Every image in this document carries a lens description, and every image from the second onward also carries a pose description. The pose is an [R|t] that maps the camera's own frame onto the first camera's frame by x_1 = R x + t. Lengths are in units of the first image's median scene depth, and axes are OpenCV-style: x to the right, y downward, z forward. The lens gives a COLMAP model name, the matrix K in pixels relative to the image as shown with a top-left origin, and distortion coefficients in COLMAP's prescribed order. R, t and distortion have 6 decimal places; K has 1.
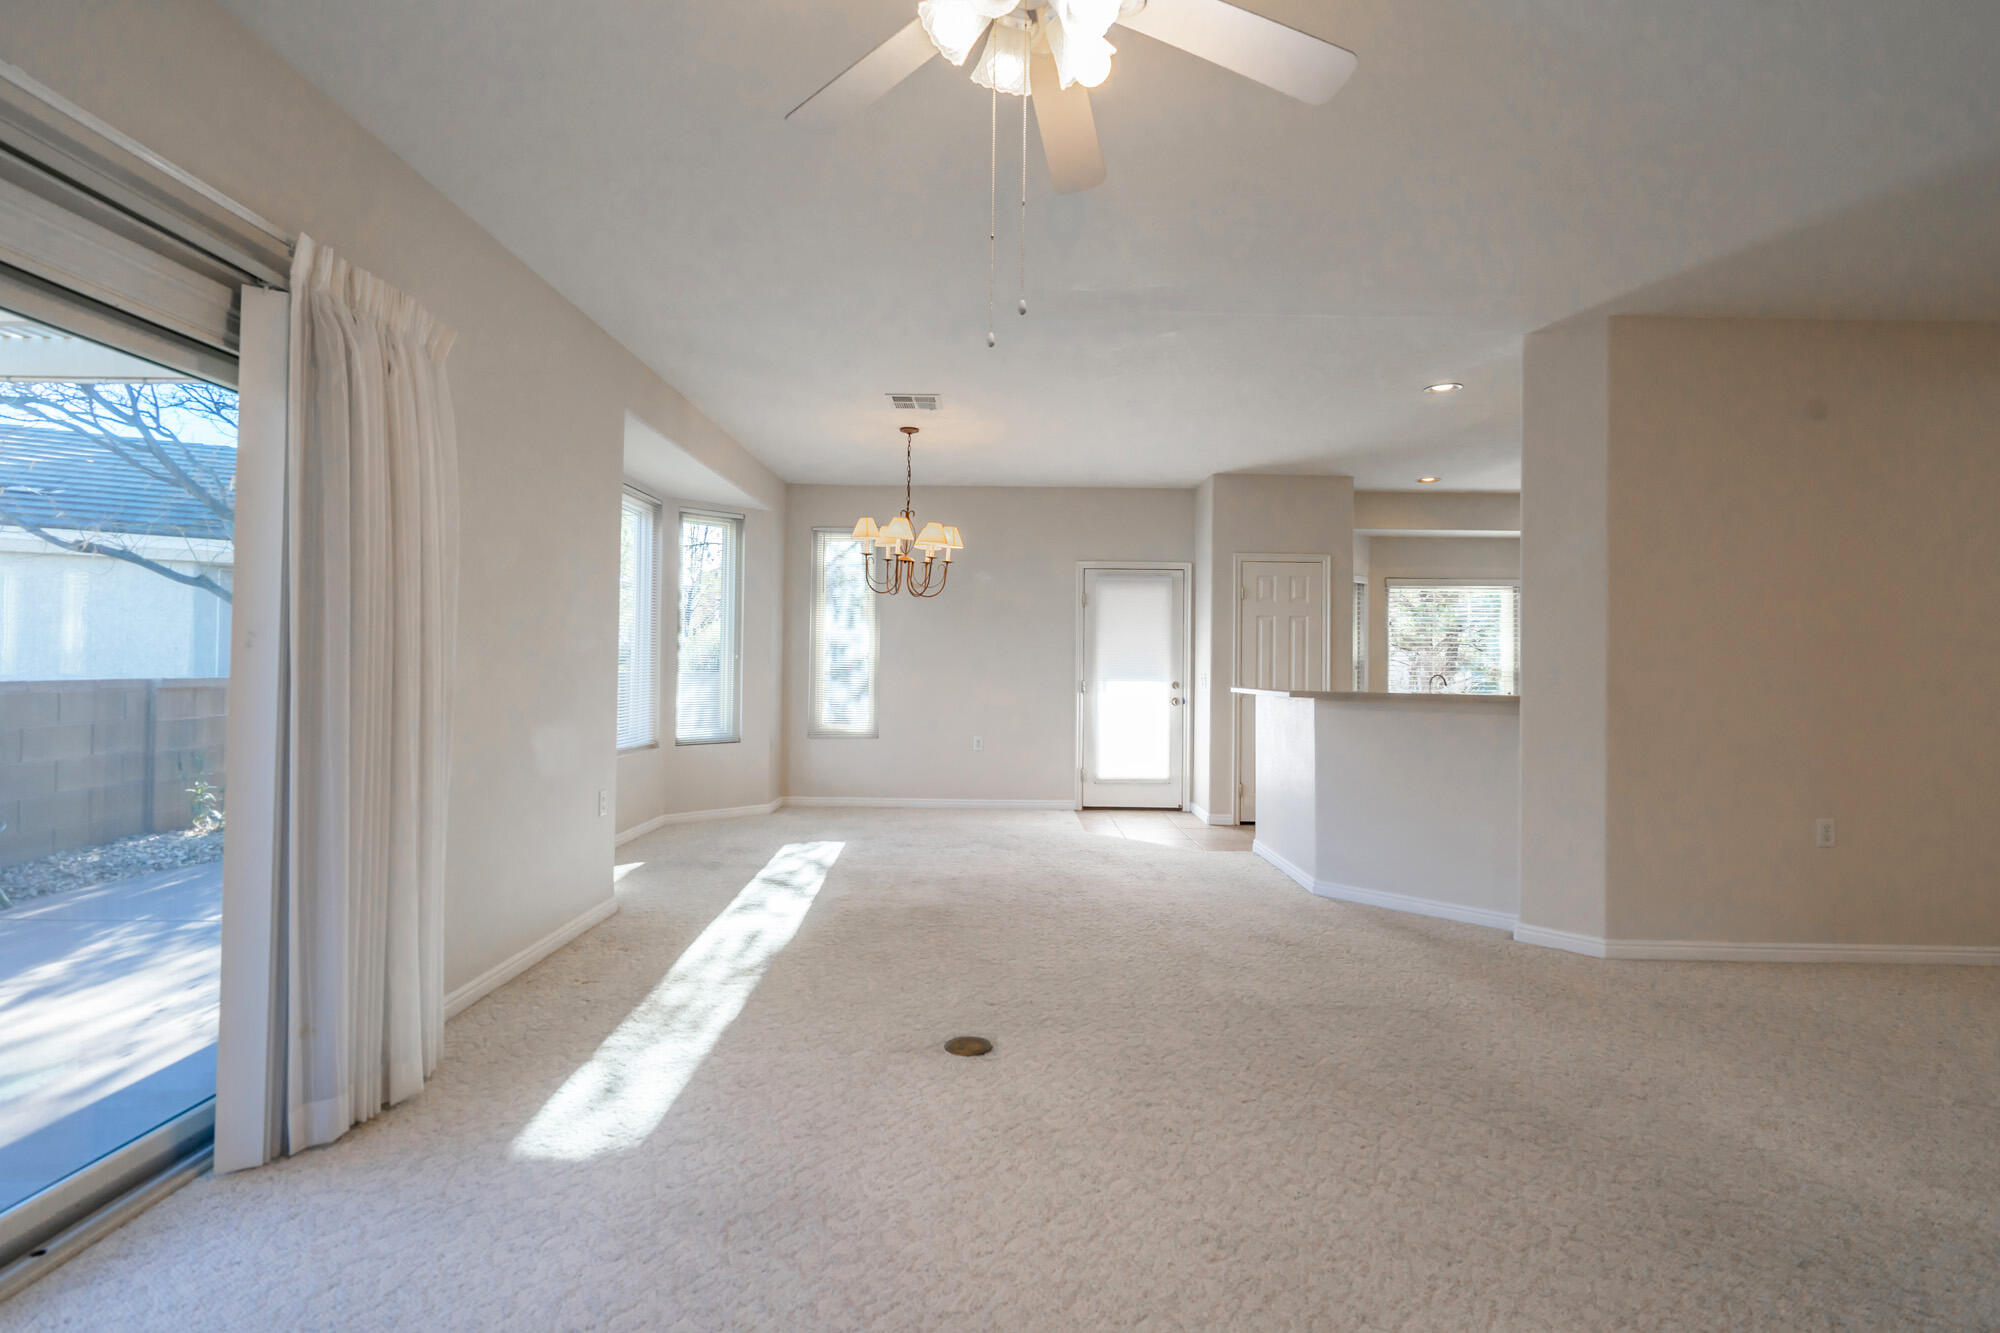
lens RADIAL K [[913.5, 0, 1001.8], [0, 913.5, 660.0], [0, 0, 1]] dist [-0.003461, 0.000061]
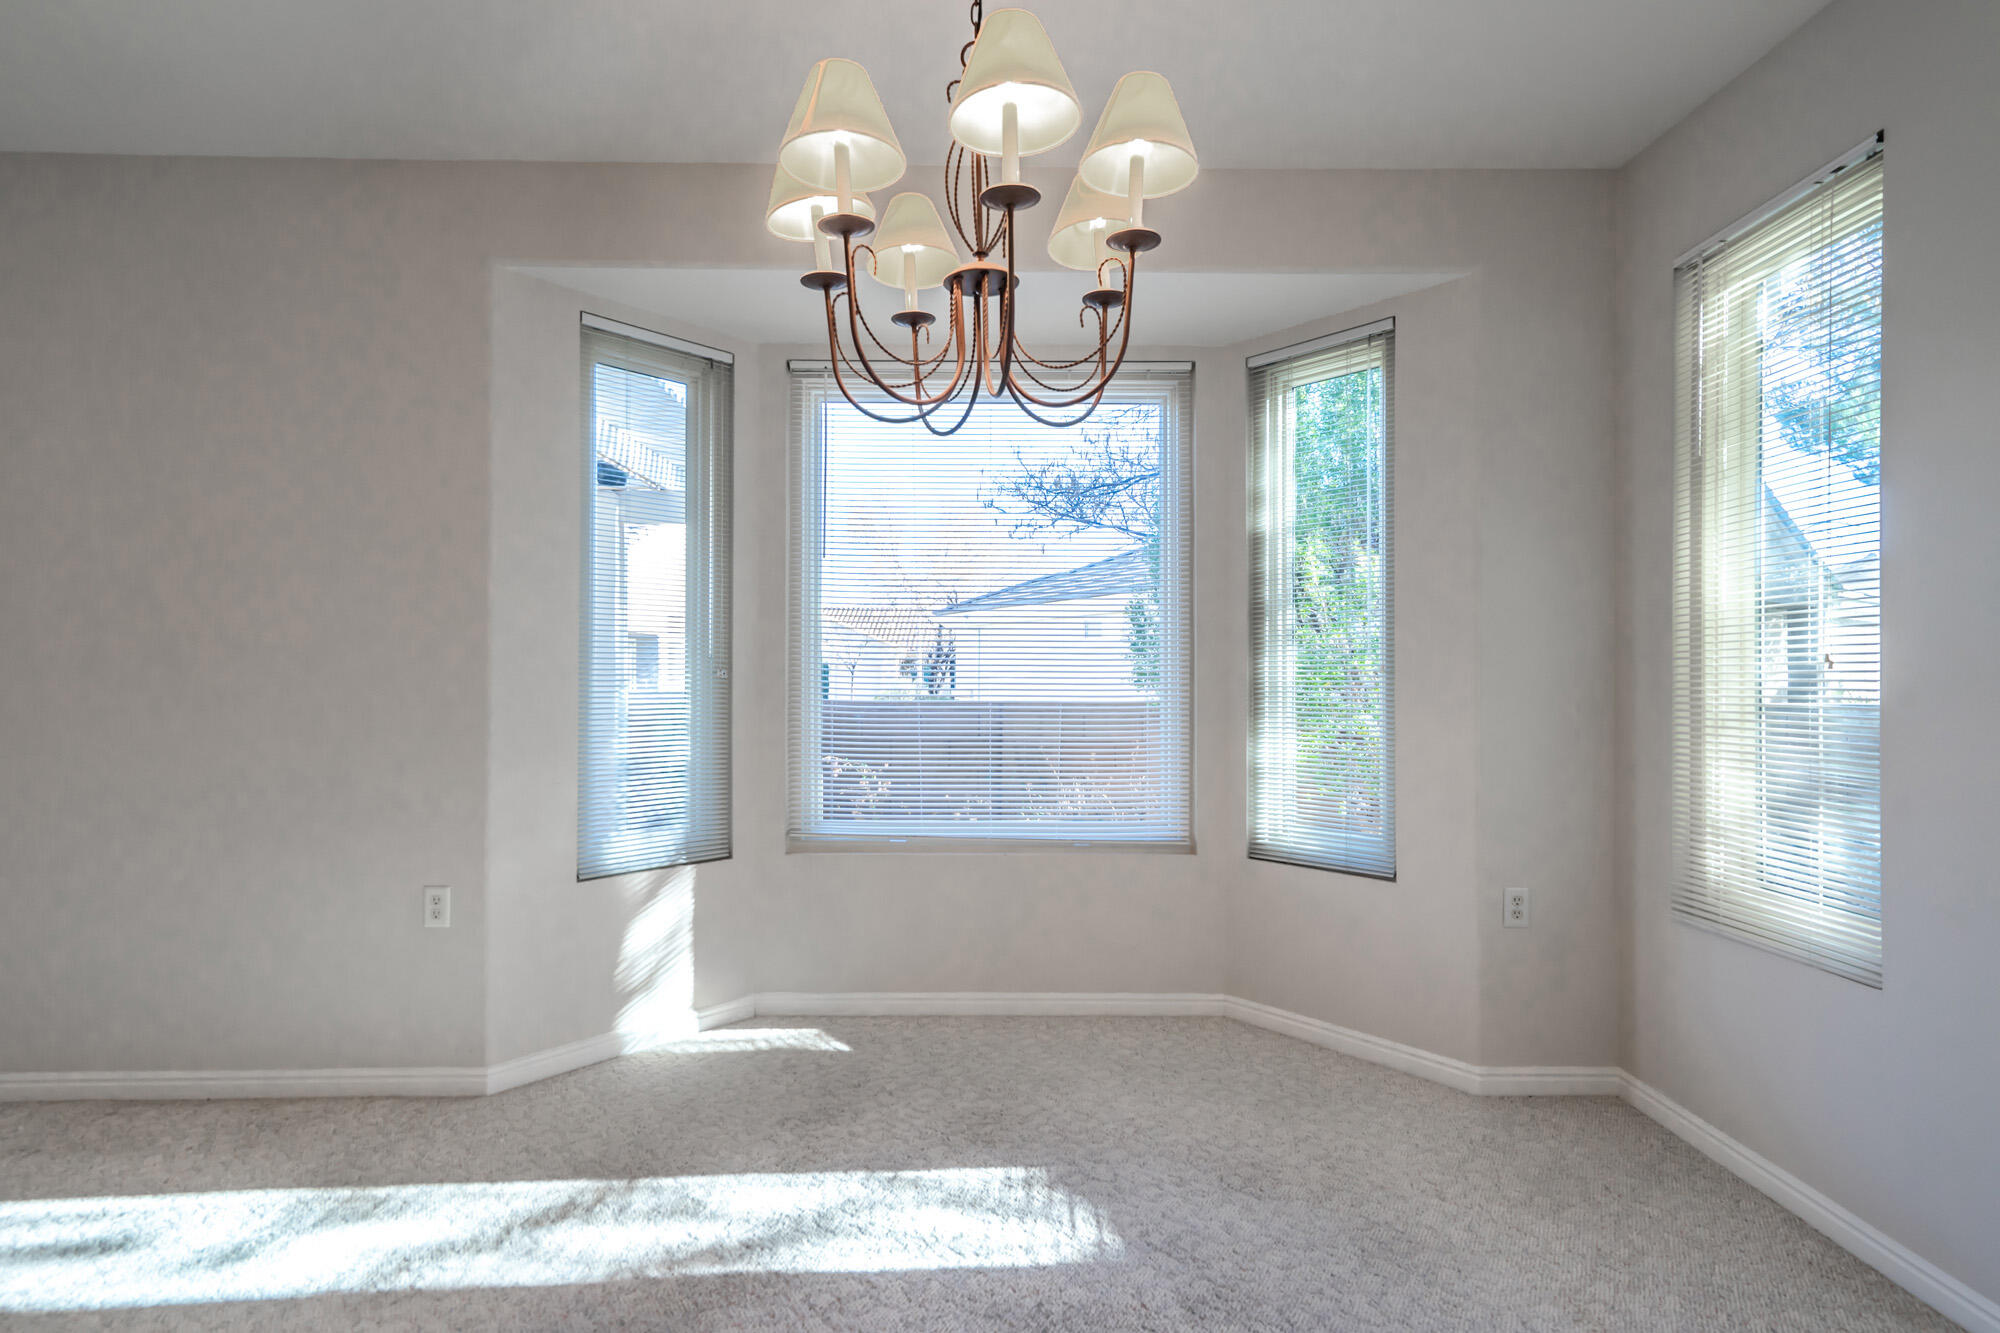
lens RADIAL K [[965.8, 0, 1045.3], [0, 965.8, 670.1], [0, 0, 1]] dist [-0.002023, -0.000114]
pose [[0.041649, -0.007012, -0.999108, 0.145926], [-0.004971, 0.999962, -0.007225, 0.001224], [0.999120, 0.005268, 0.041612, 0.892422]]
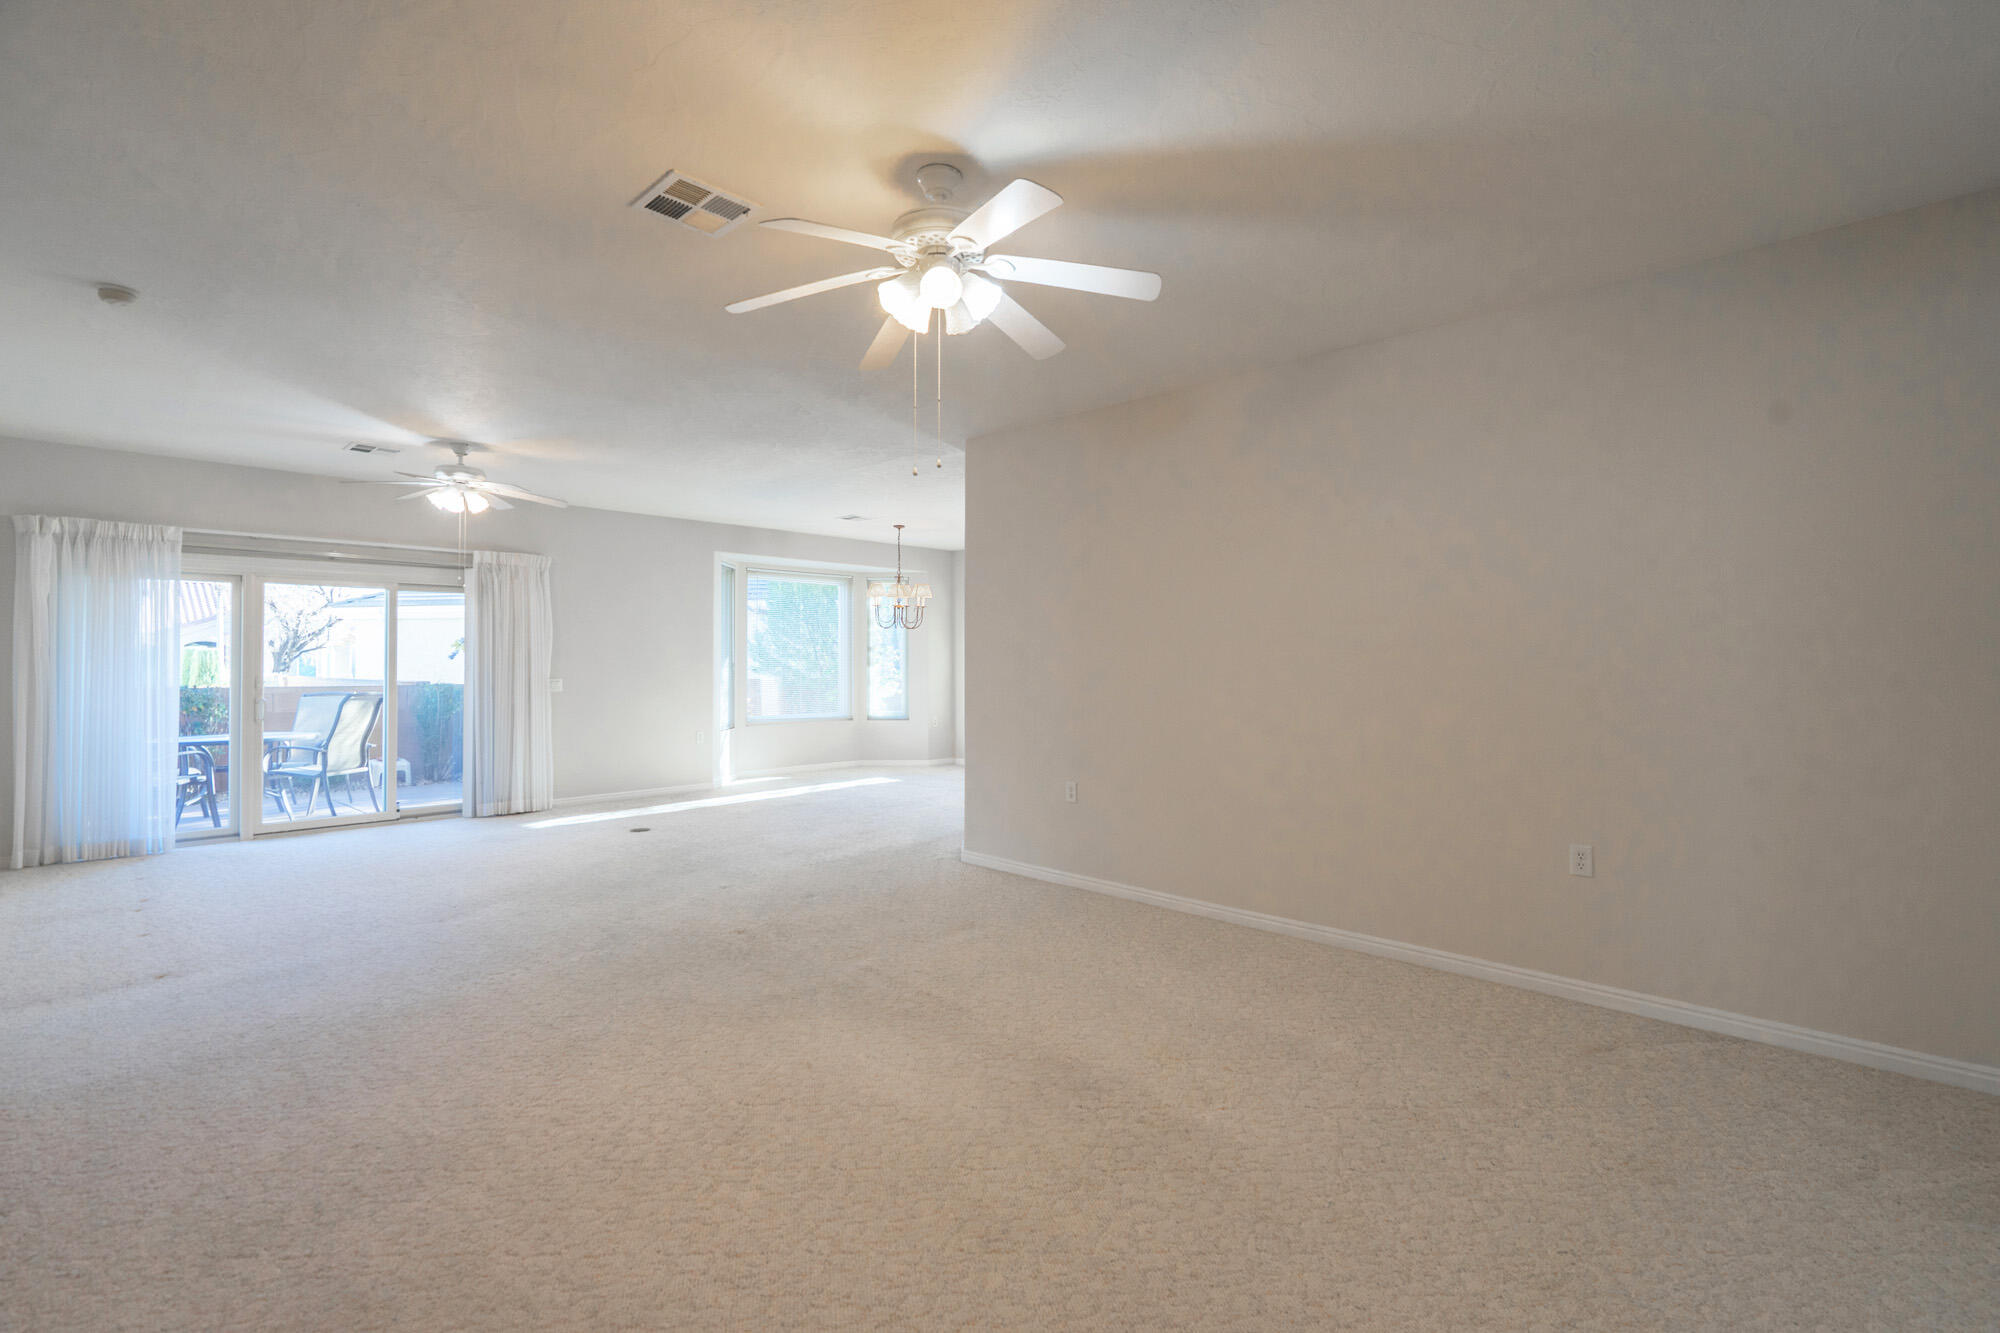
lens RADIAL K [[913.5, 0, 1001.8], [0, 913.5, 660.0], [0, 0, 1]] dist [-0.003461, 0.000061]
pose [[0.733612, -0.005365, -0.679547, 0.977846], [0.002550, 0.999984, -0.005141, -0.005768], [0.679563, 0.002039, 0.733614, -0.054029]]
